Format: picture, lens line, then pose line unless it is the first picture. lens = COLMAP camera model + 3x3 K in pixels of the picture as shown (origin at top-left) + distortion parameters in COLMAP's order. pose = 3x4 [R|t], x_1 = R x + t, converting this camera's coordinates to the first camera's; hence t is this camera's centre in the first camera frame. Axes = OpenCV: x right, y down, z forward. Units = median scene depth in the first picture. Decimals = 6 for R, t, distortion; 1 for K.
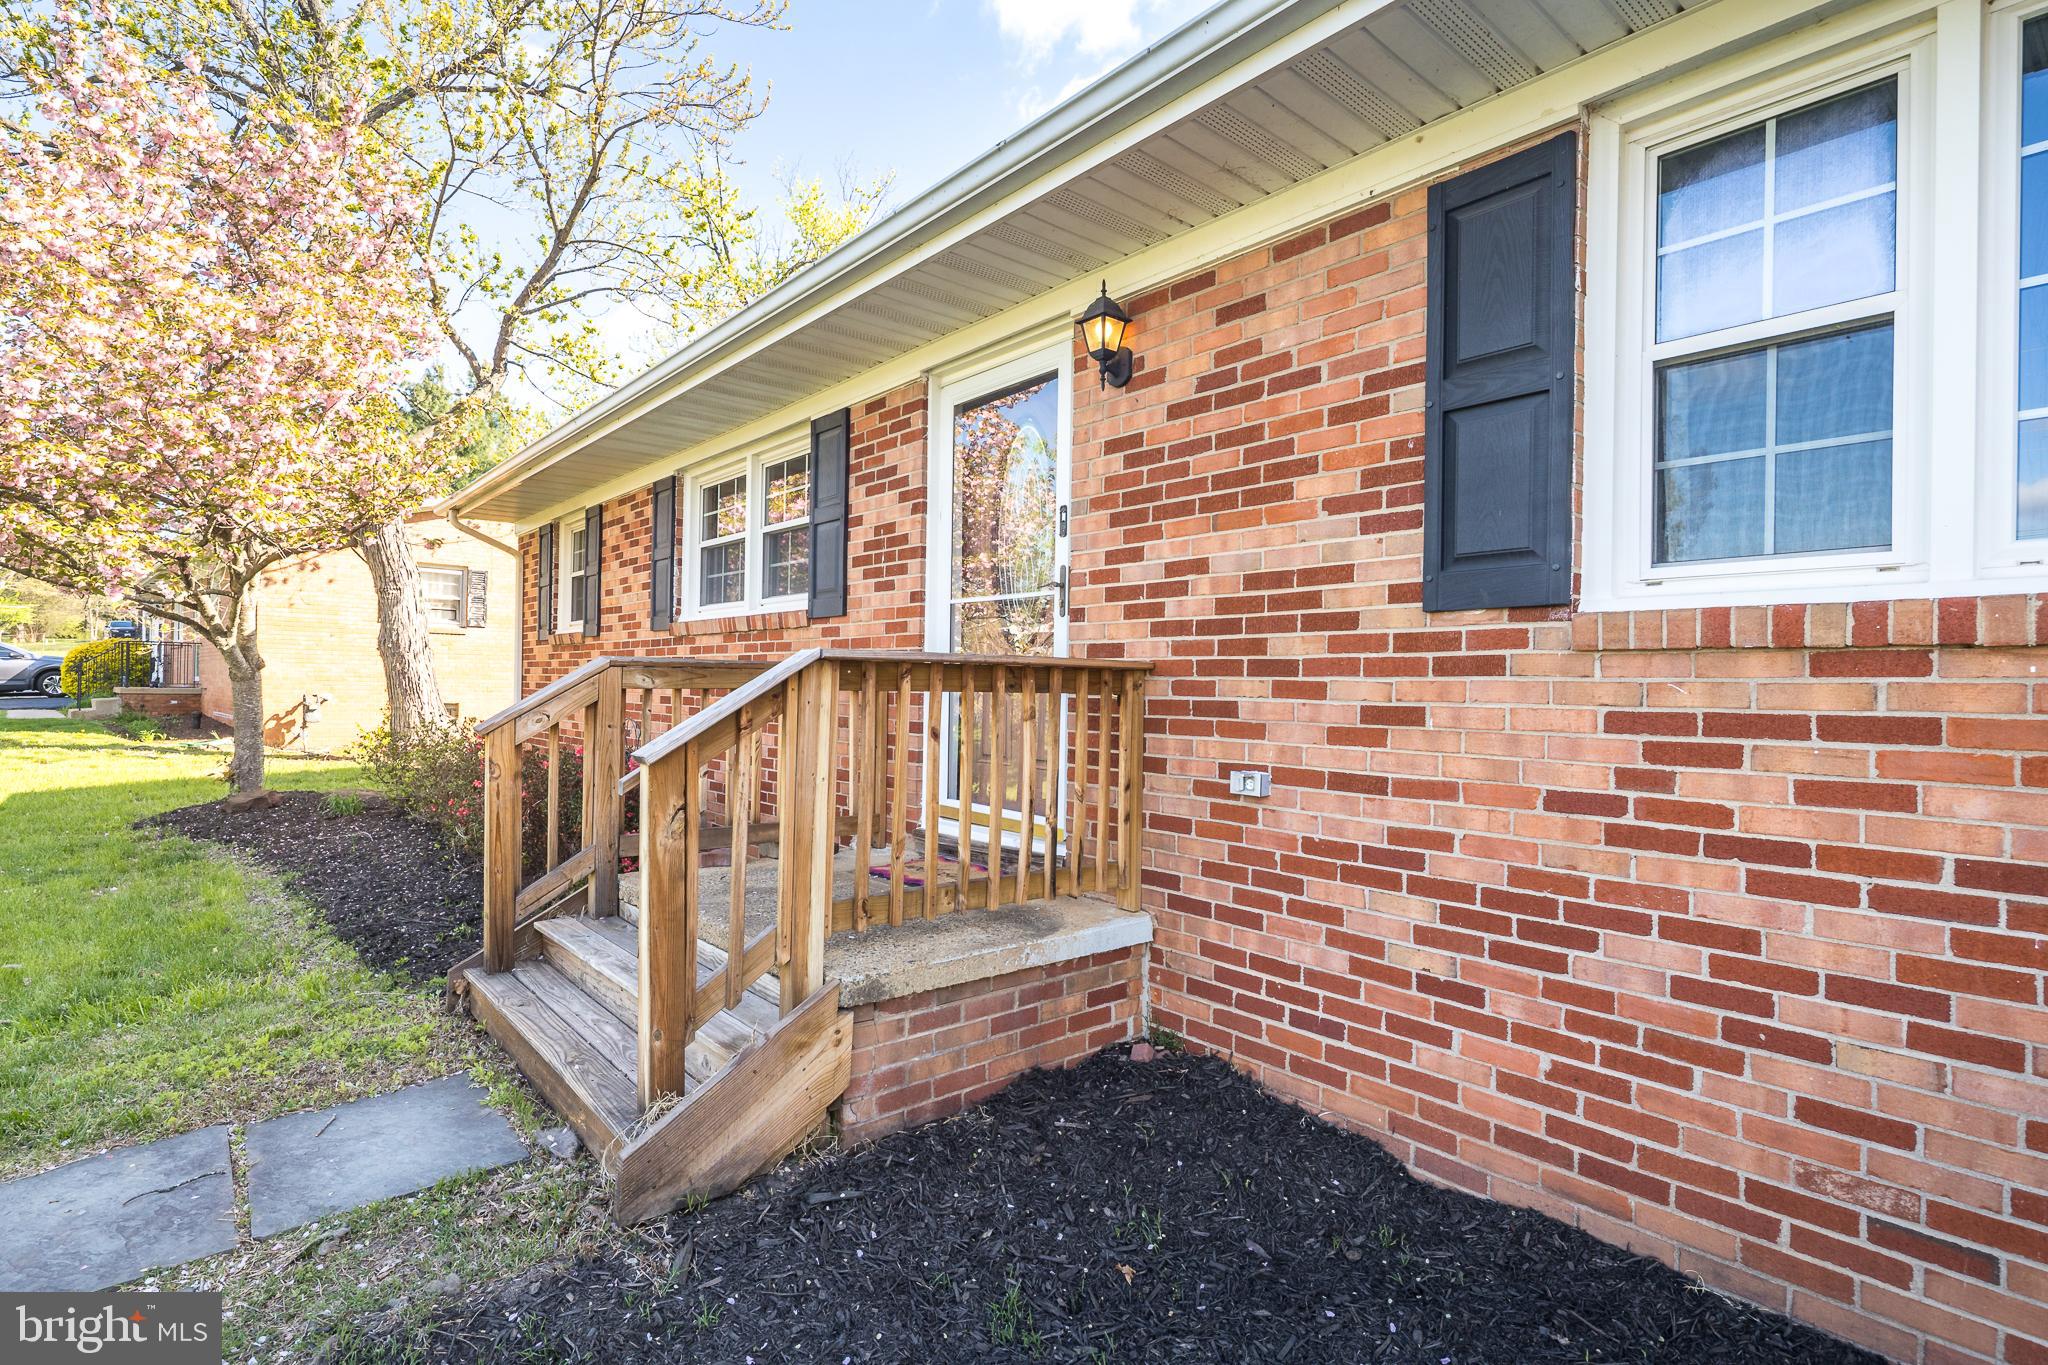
lens RADIAL K [[989.8, 0, 1020.0], [0, 989.8, 685.6], [0, 0, 1]] dist [0.001950, -0.000429]
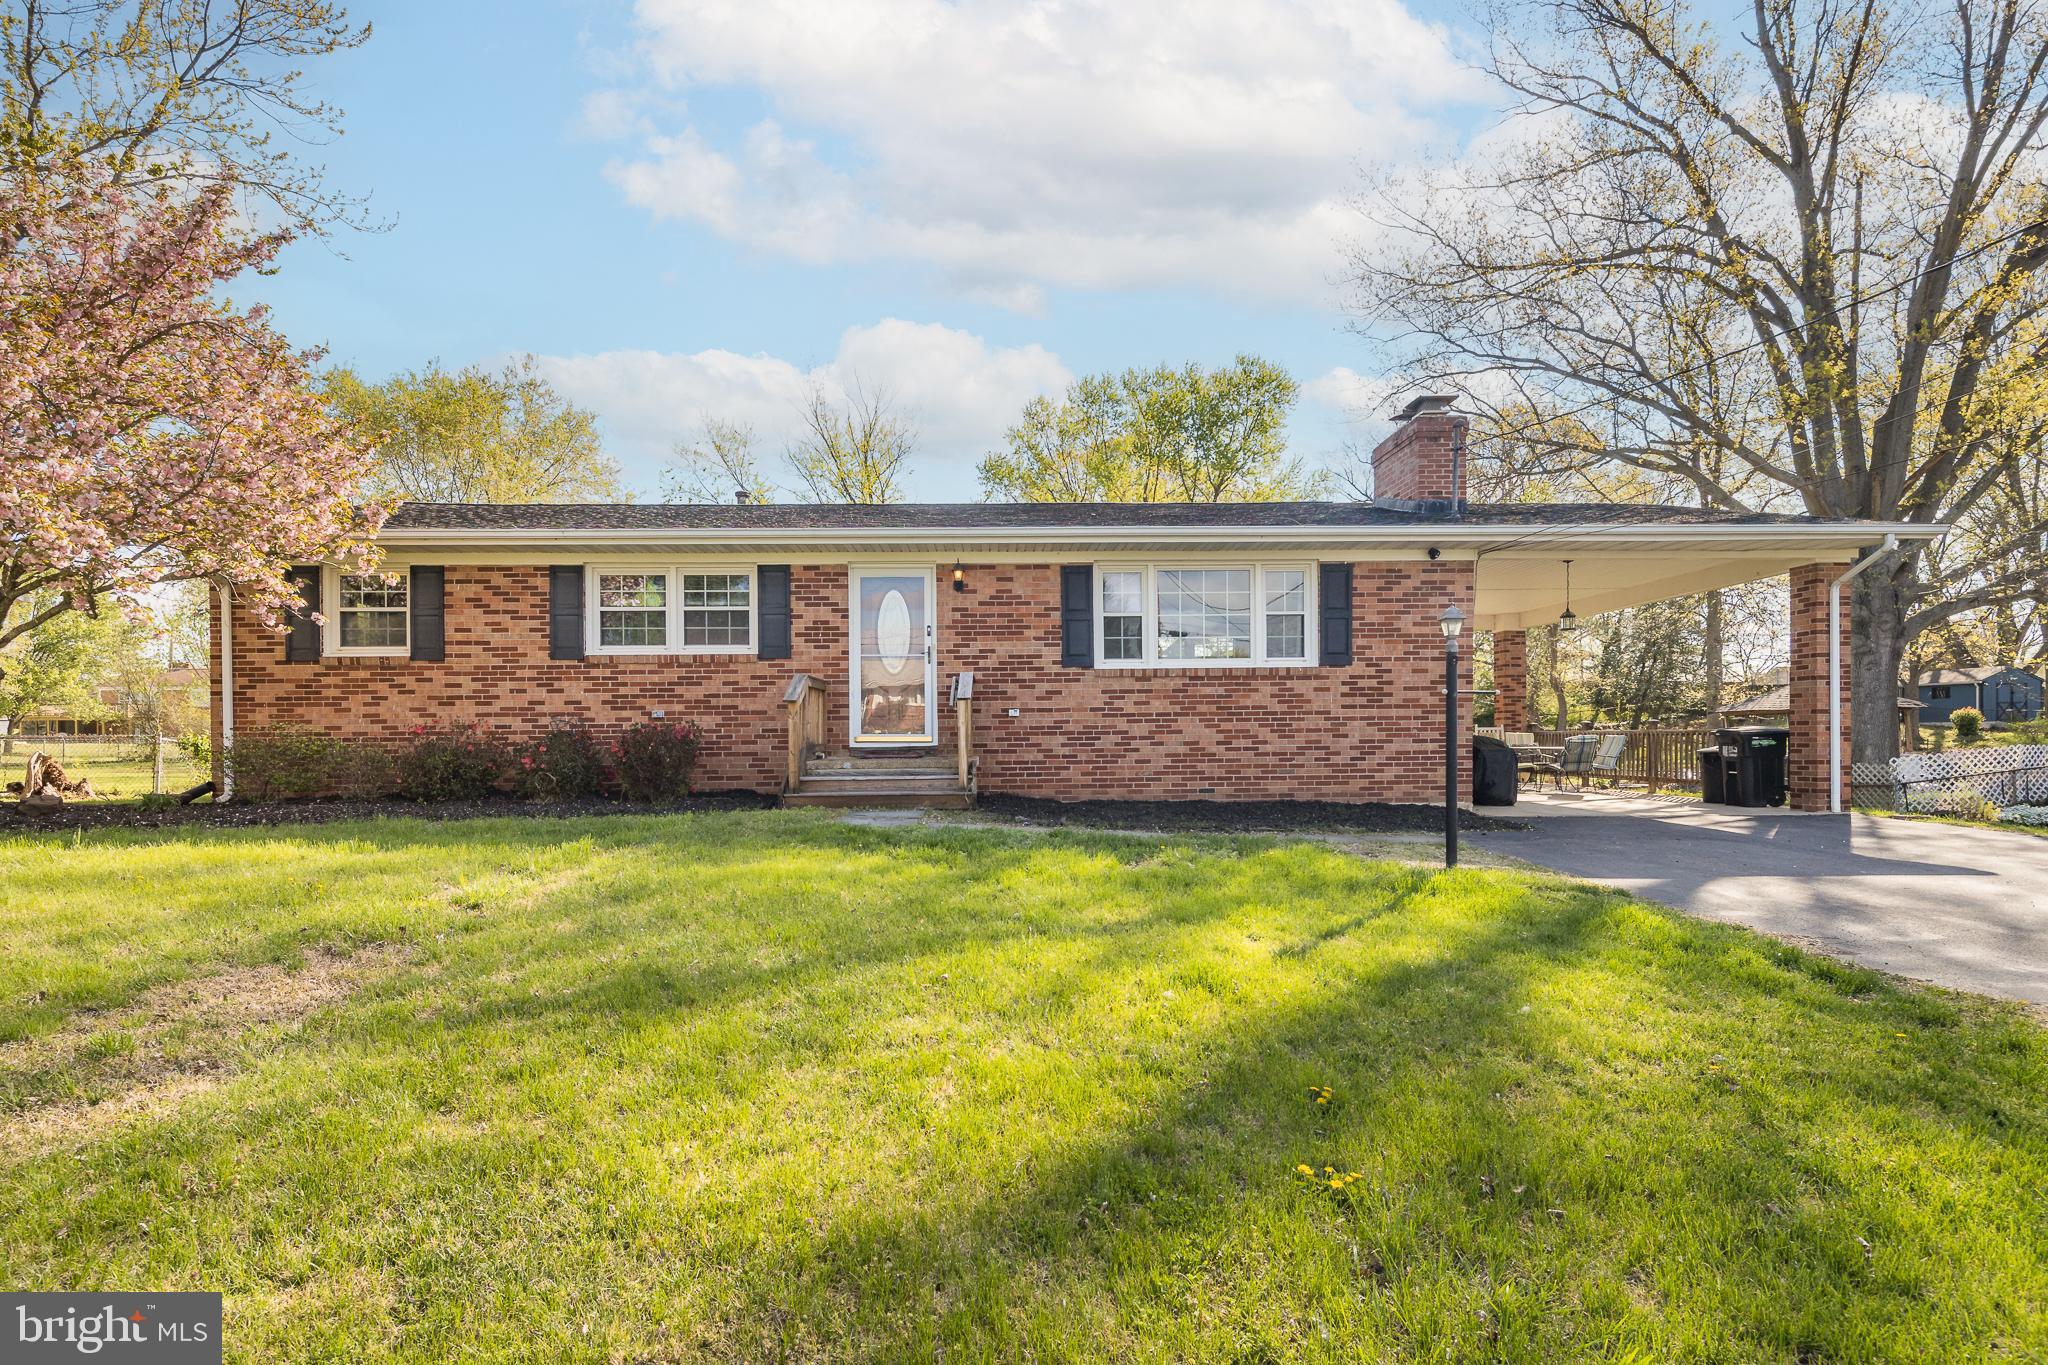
lens RADIAL K [[991.0, 0, 1018.2], [0, 991.0, 741.6], [0, 0, 1]] dist [0.002868, -0.000158]
pose [[0.624792, -0.022250, 0.780474, -2.606251], [0.019589, 0.999726, 0.012818, 0.159246], [-0.780545, 0.007280, 0.625057, -1.283905]]
